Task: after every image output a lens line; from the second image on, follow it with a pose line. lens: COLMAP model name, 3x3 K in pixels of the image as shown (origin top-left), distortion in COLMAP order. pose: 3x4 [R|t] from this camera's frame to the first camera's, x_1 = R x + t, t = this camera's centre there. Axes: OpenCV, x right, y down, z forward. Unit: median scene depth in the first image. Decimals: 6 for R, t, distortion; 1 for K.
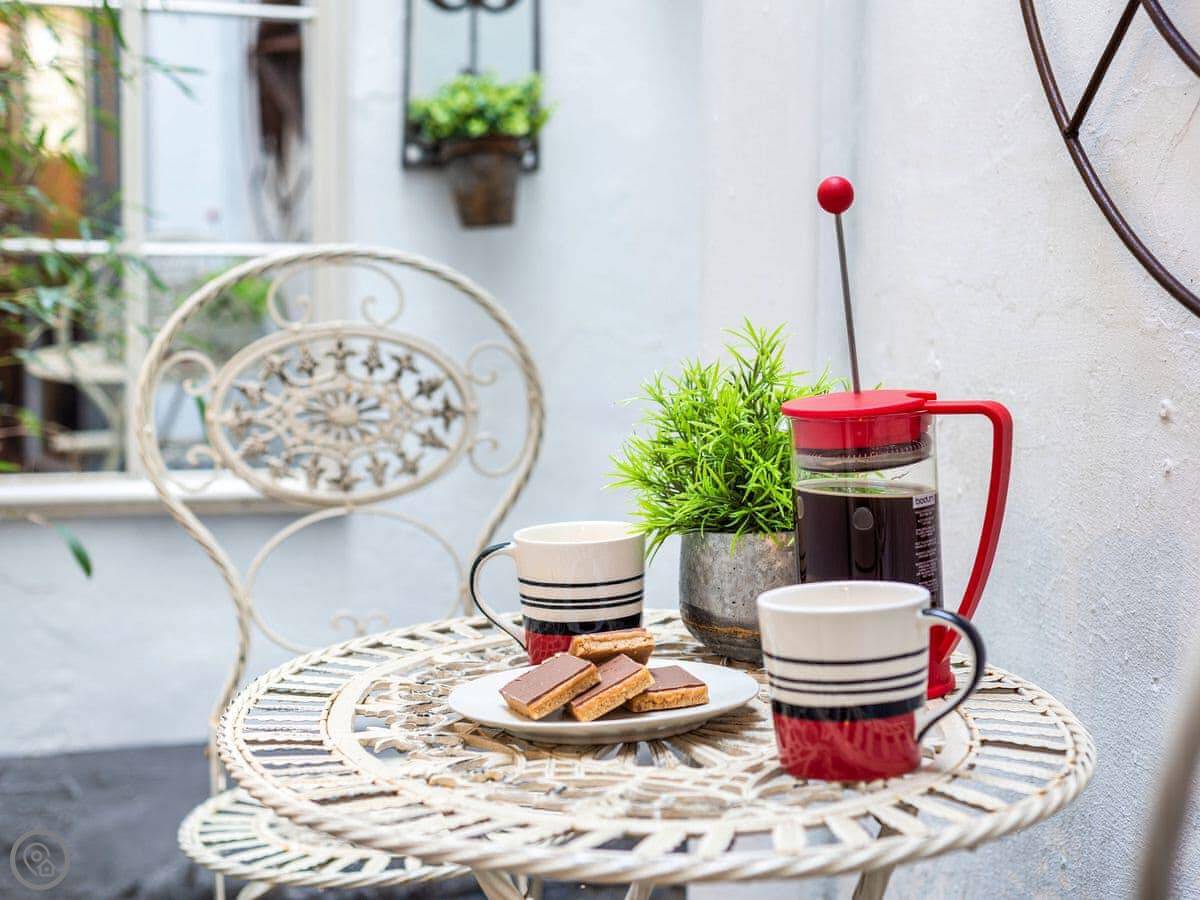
lens RADIAL K [[2152.2, 0, 599.9], [0, 2152.2, 499.9], [0, 0, 1]] dist [-0.037383, -0.081017]
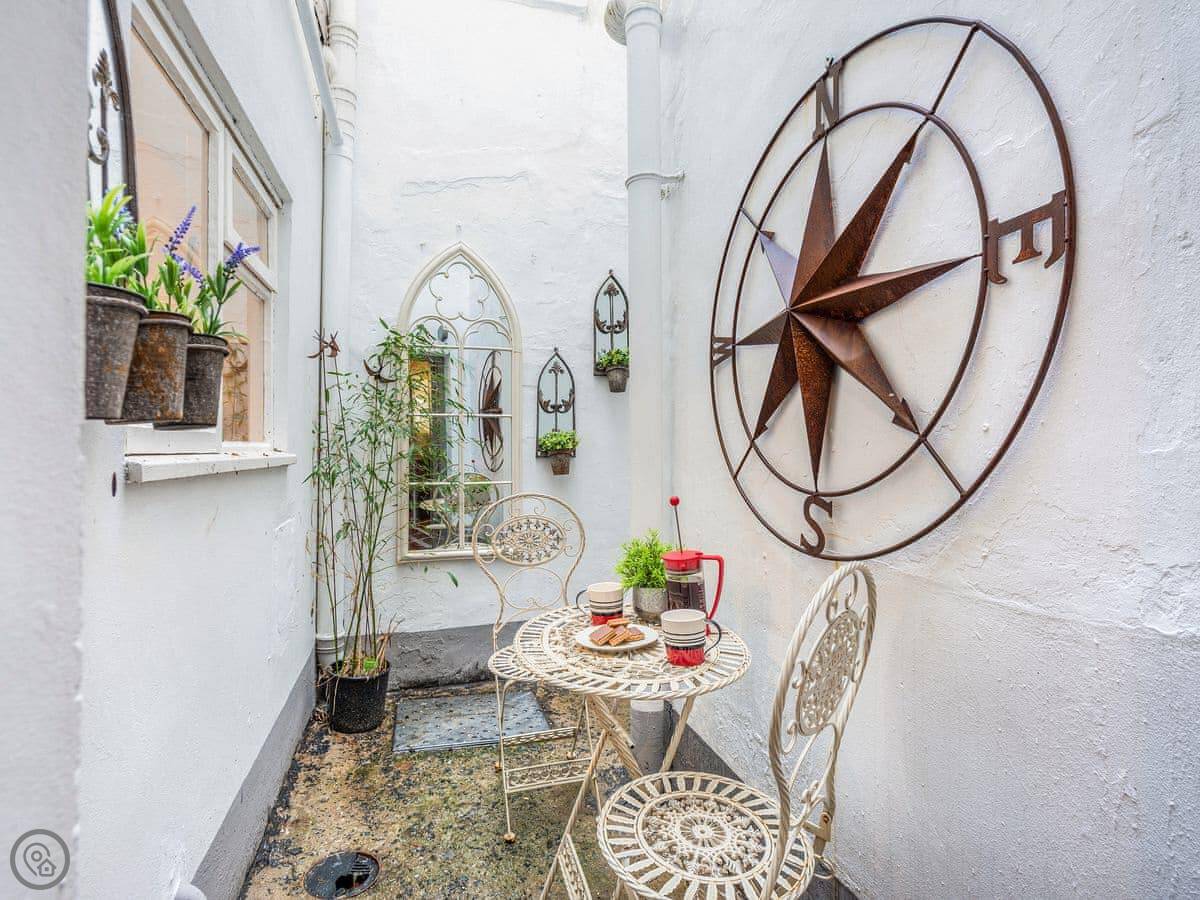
lens RADIAL K [[663.4, 0, 566.9], [0, 663.4, 451.2], [0, 0, 1]] dist [-0.006714, -0.001000]
pose [[0.999806, -0.013319, -0.014499, -0.062986], [0.011585, 0.993450, -0.113681, -0.098600], [0.015918, 0.113491, 0.993411, -0.179473]]
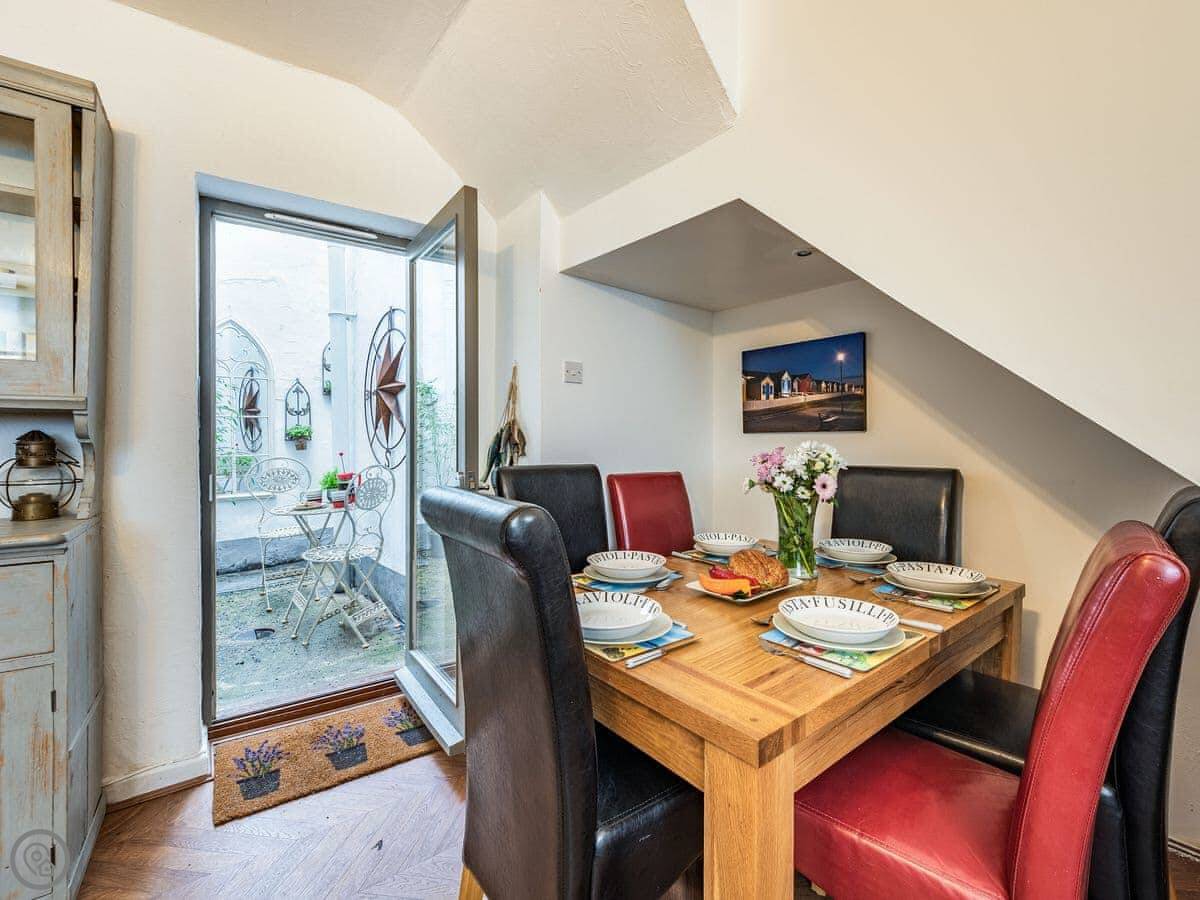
lens RADIAL K [[512.7, 0, 620.6], [0, 512.7, 445.0], [0, 0, 1]] dist [-0.009852, -0.000320]
pose [[0.874329, -0.025960, 0.484639, 0.093540], [0.072985, 0.994246, -0.078414, 0.102851], [-0.479815, 0.103931, 0.871192, -1.759001]]
